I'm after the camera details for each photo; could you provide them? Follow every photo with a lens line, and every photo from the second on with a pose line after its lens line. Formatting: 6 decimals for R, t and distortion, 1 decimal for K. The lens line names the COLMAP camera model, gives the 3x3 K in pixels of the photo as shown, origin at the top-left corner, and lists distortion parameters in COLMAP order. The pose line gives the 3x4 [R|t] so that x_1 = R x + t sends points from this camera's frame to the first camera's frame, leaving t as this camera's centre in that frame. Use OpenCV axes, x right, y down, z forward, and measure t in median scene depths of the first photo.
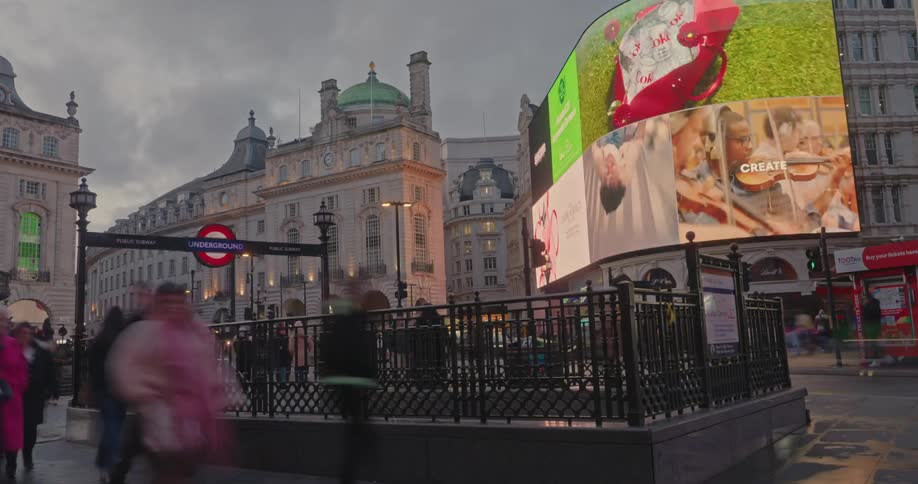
lens RADIAL K [[613.1, 0, 459.0], [0, 613.1, 242.0], [0, 0, 1]] dist [-0.000347, 0.000463]
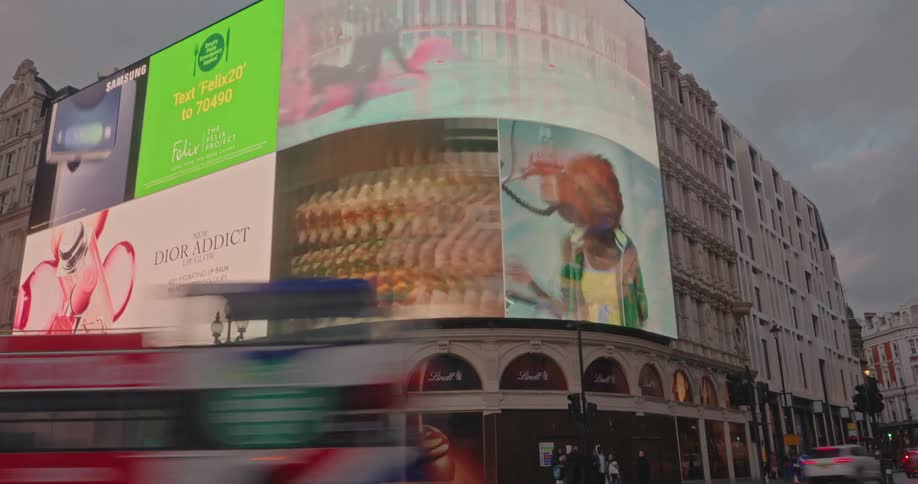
lens RADIAL K [[613.1, 0, 459.0], [0, 613.1, 242.0], [0, 0, 1]] dist [-0.000347, 0.000463]
pose [[0.580917, 0.243983, 0.776535, -0.177002], [-0.101703, 0.968299, -0.228151, 0.076485], [-0.807584, 0.053561, 0.587316, 0.681509]]
